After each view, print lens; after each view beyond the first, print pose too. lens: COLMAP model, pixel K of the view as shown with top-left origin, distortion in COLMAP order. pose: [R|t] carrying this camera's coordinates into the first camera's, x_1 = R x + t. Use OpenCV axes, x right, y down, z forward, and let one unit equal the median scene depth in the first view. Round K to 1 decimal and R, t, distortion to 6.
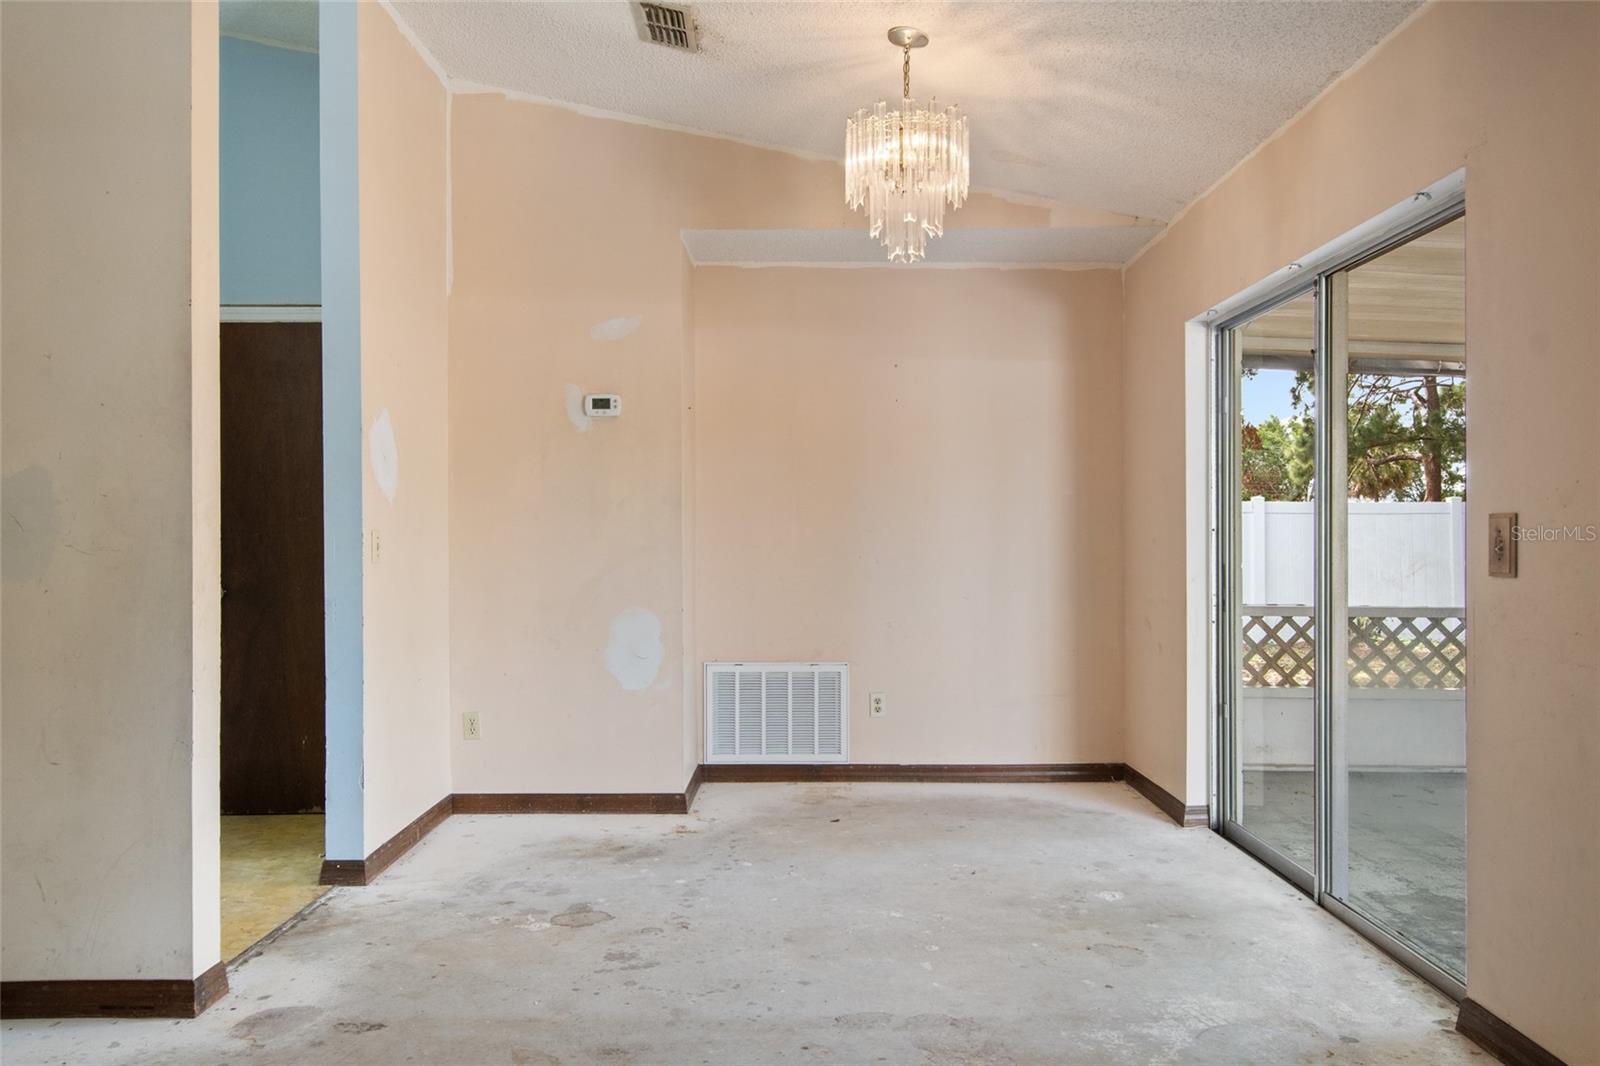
lens RADIAL K [[1105.8, 0, 800.3], [0, 1105.8, 544.7], [0, 0, 1]] dist [0.027546, -0.035368]
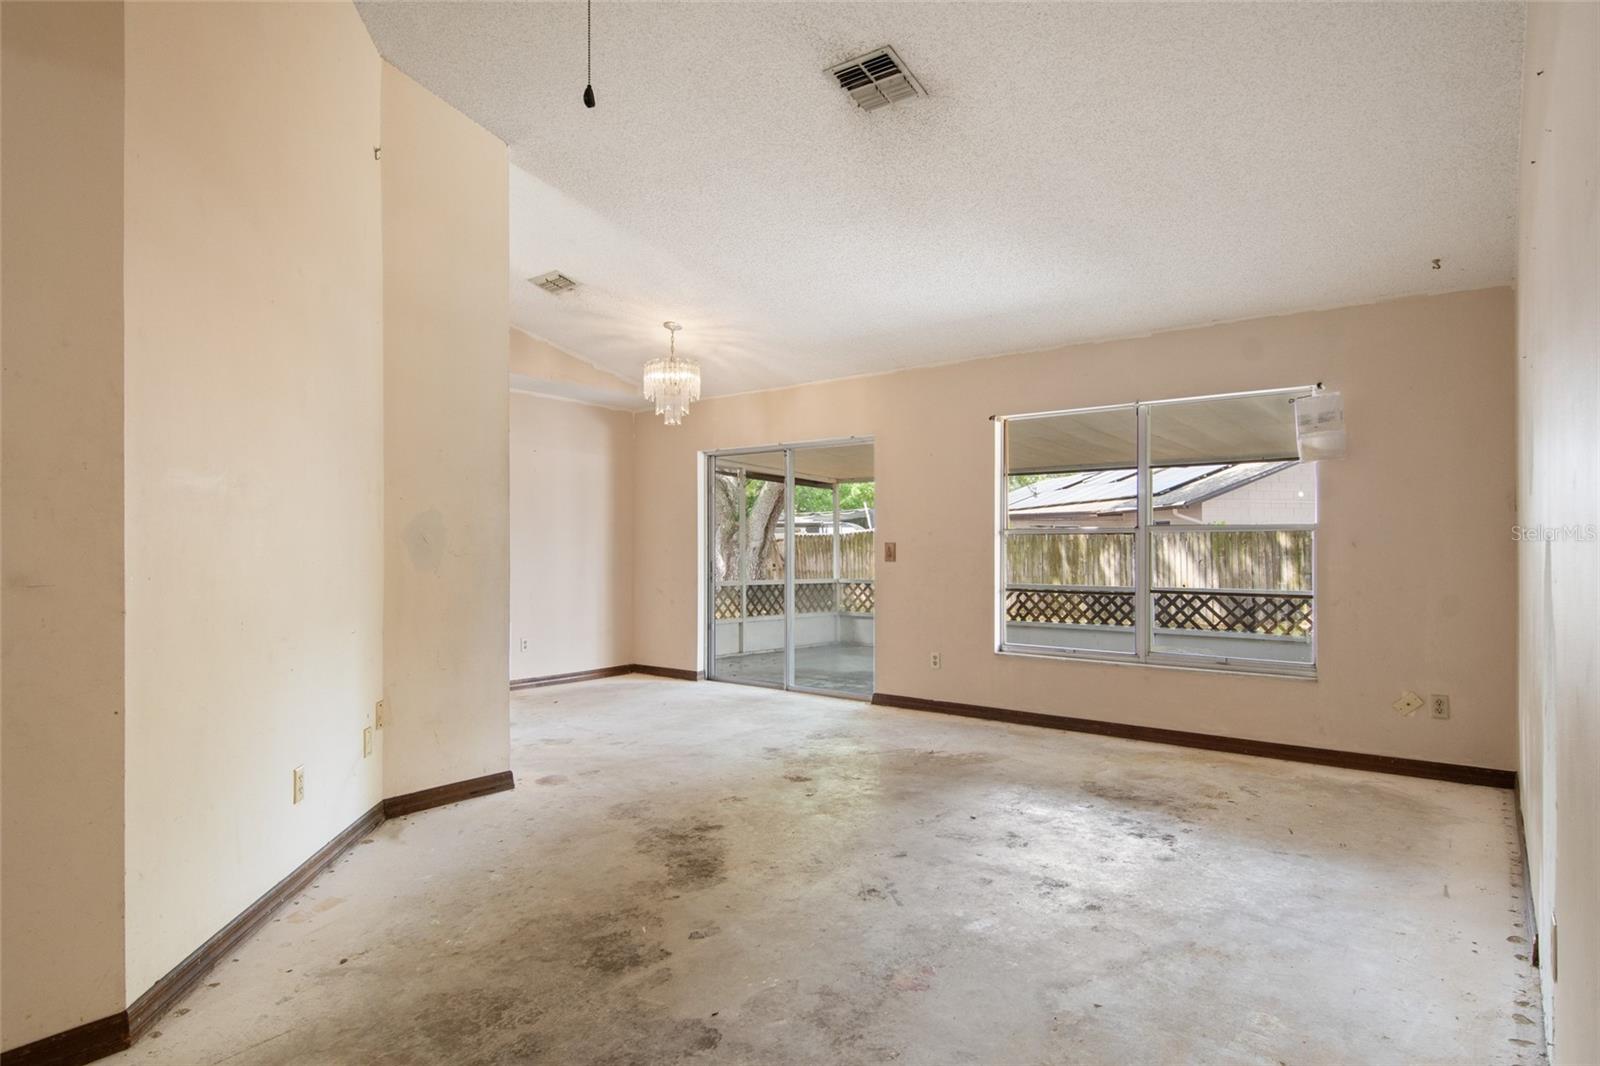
lens RADIAL K [[874.6, 0, 800.8], [0, 874.6, 543.3], [0, 0, 1]] dist [0.007490, -0.000371]
pose [[0.618989, 0.008725, 0.785351, -1.051551], [0.001358, 0.999925, -0.012178, 0.004003], [-0.785399, 0.008604, 0.618931, -0.274742]]
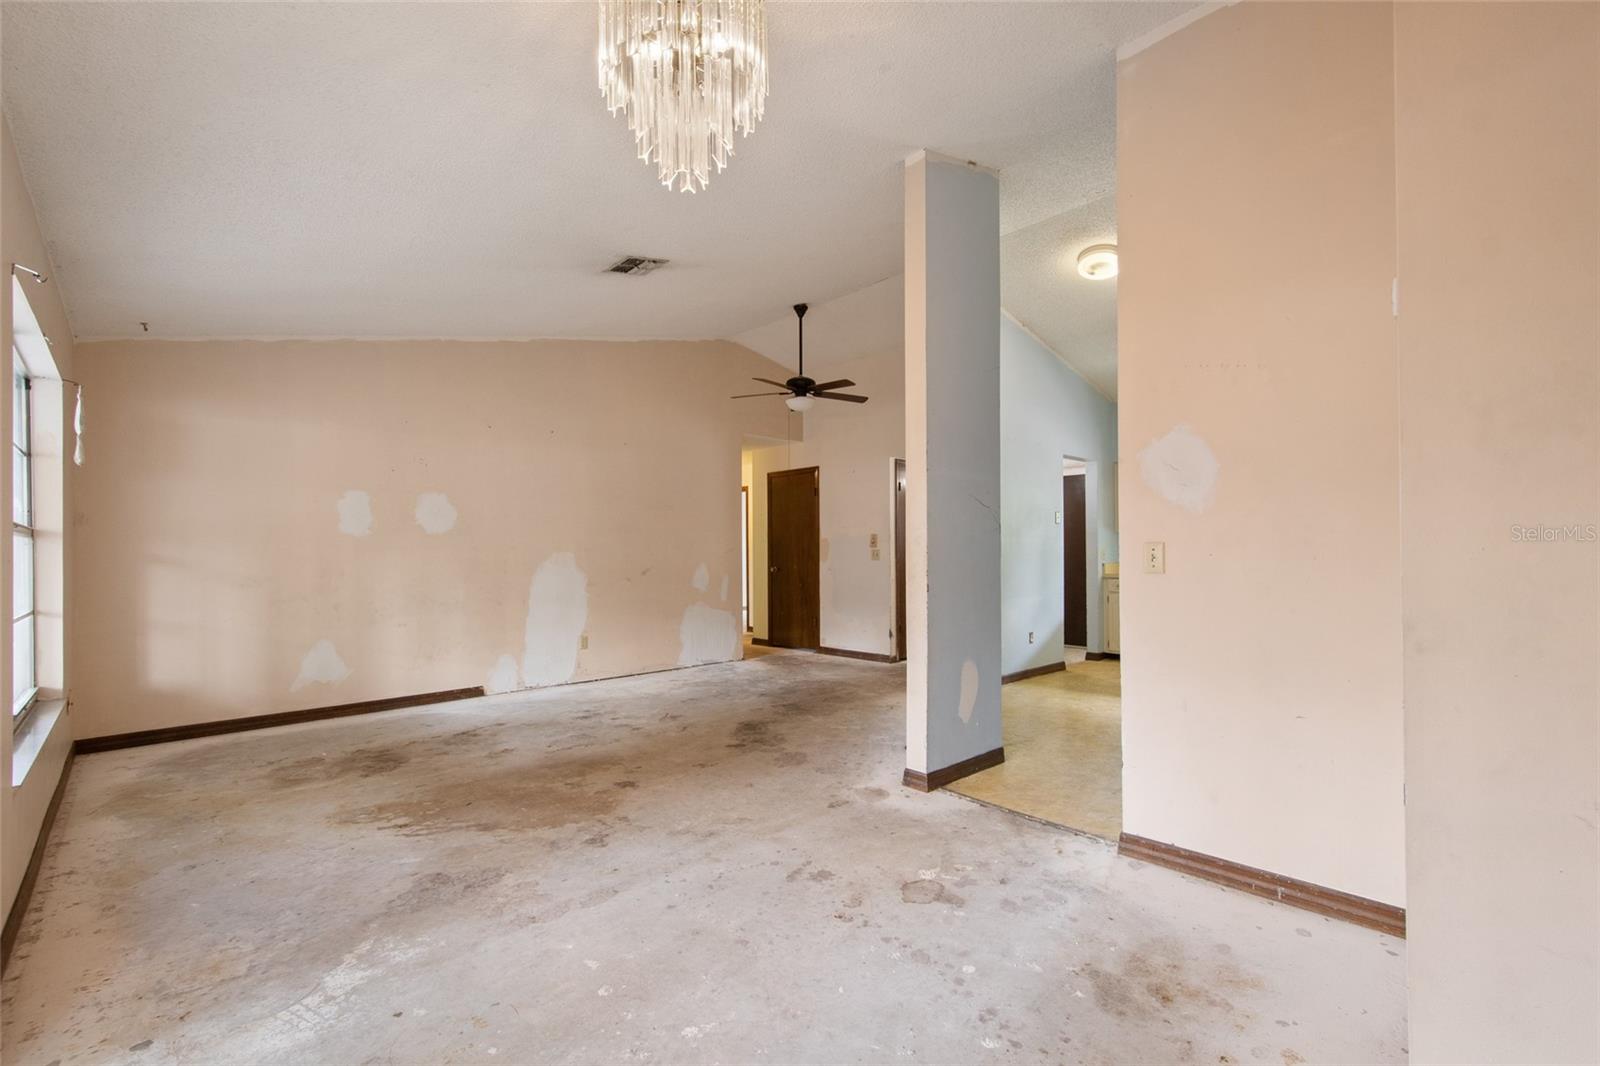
lens RADIAL K [[696.9, 0, 805.7], [0, 696.9, 551.1], [0, 0, 1]] dist [0.020525, -0.008755]
pose [[-0.727698, 0.005772, -0.685873, 0.337649], [0.005554, 0.999981, 0.002523, -0.008362], [0.685875, -0.001973, -0.727717, 1.304791]]
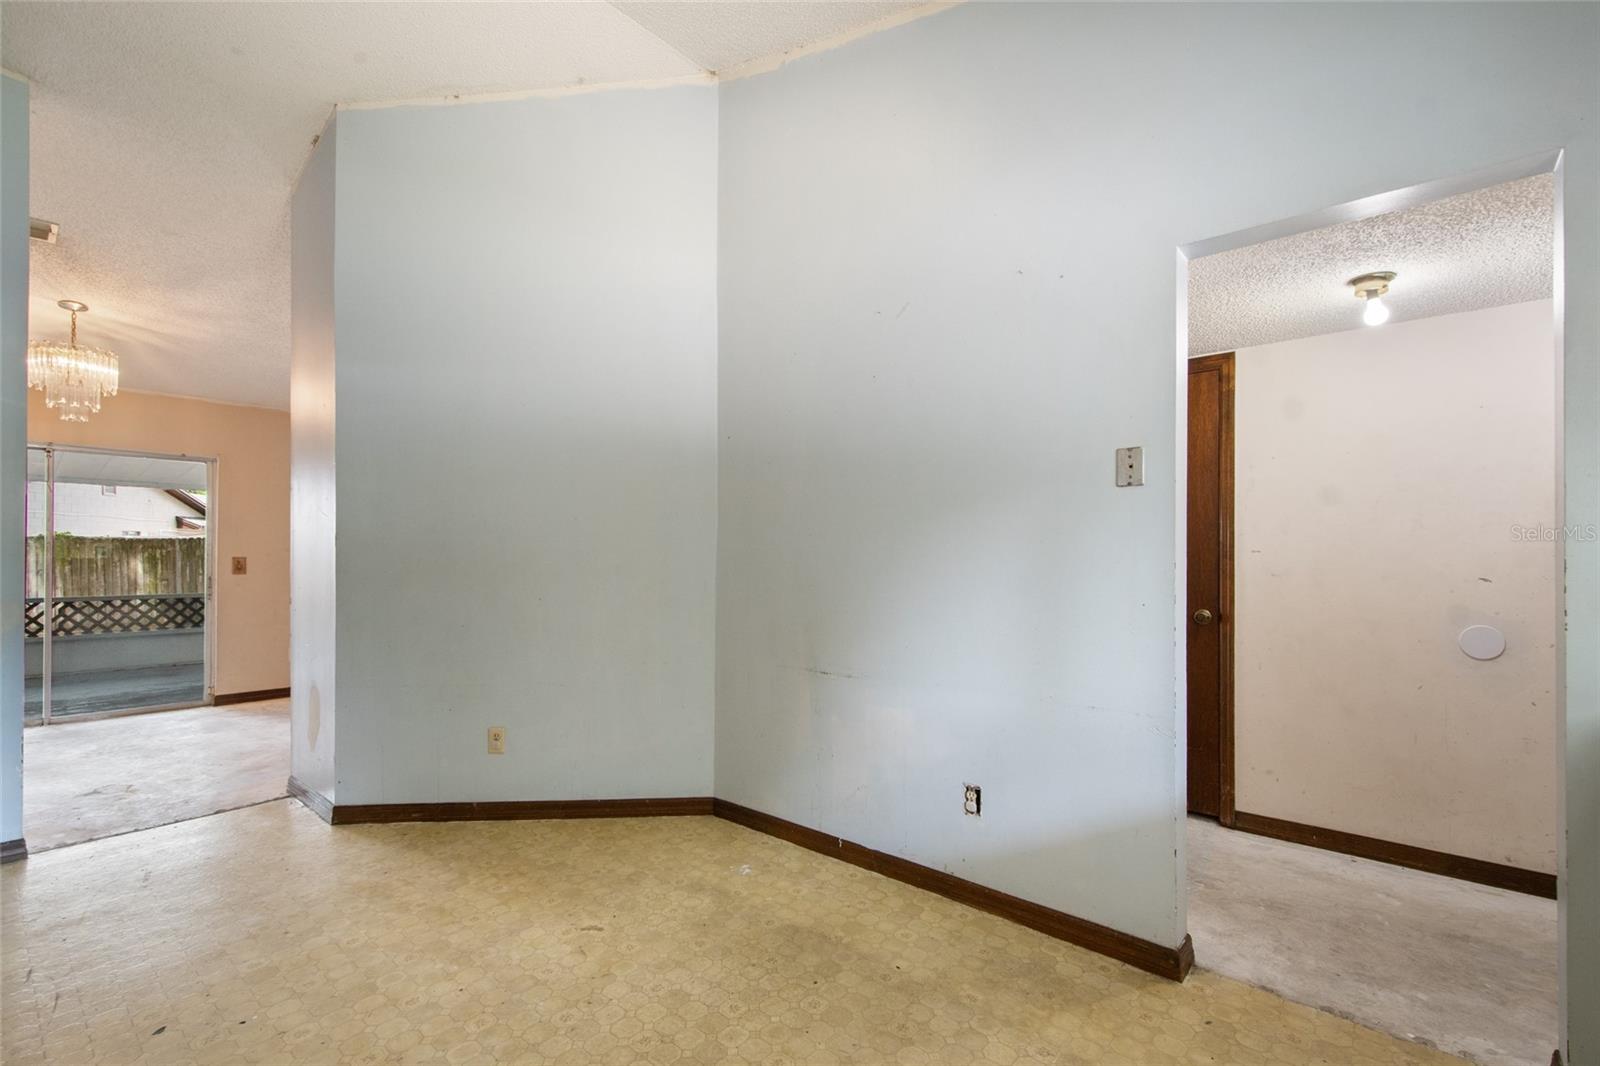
lens RADIAL K [[705.7, 0, 806.2], [0, 705.7, 554.0], [0, 0, 1]] dist [0.020101, -0.008813]
pose [[-0.758046, 0.004764, 0.652184, -1.569502], [0.001608, 0.999984, -0.005436, -0.014793], [-0.652200, -0.003072, -0.758041, 1.037140]]
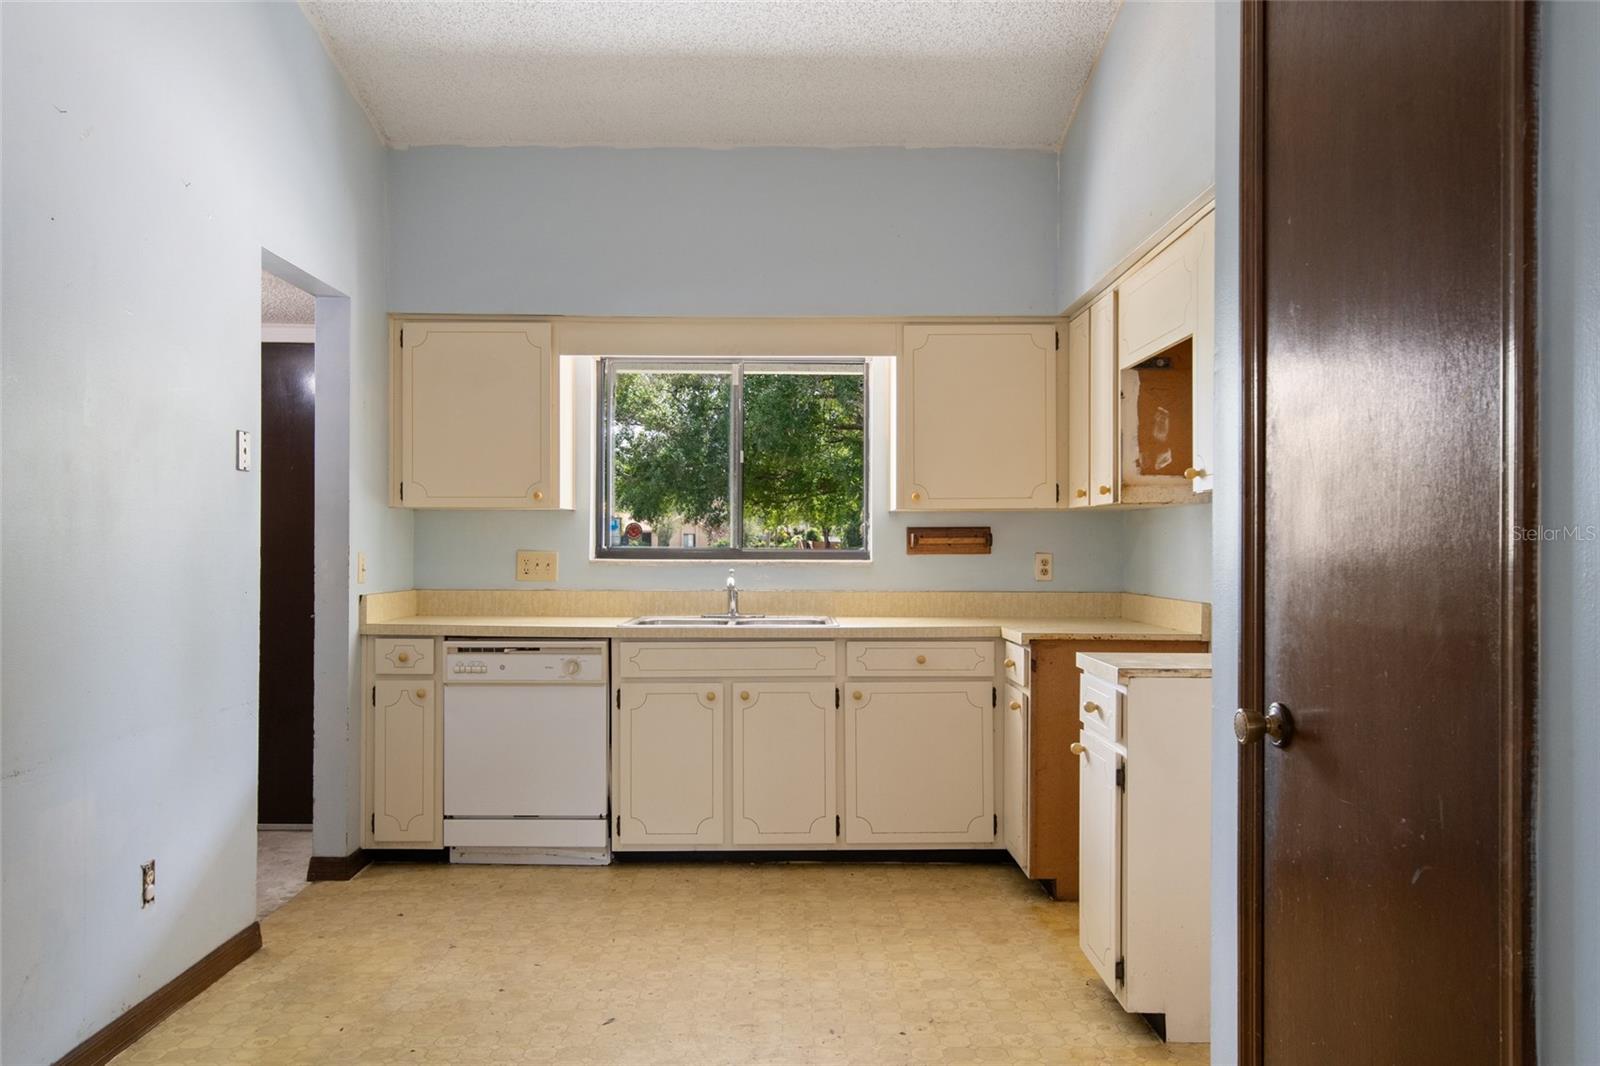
lens RADIAL K [[1231.5, 0, 794.5], [0, 1231.5, 538.0], [0, 0, 1]] dist [0.016100, -0.012820]
pose [[0.002925, -0.004059, -0.999987, -0.417972], [-0.006975, 0.999967, -0.004079, -0.018419], [0.999971, 0.006987, 0.002896, 0.860025]]
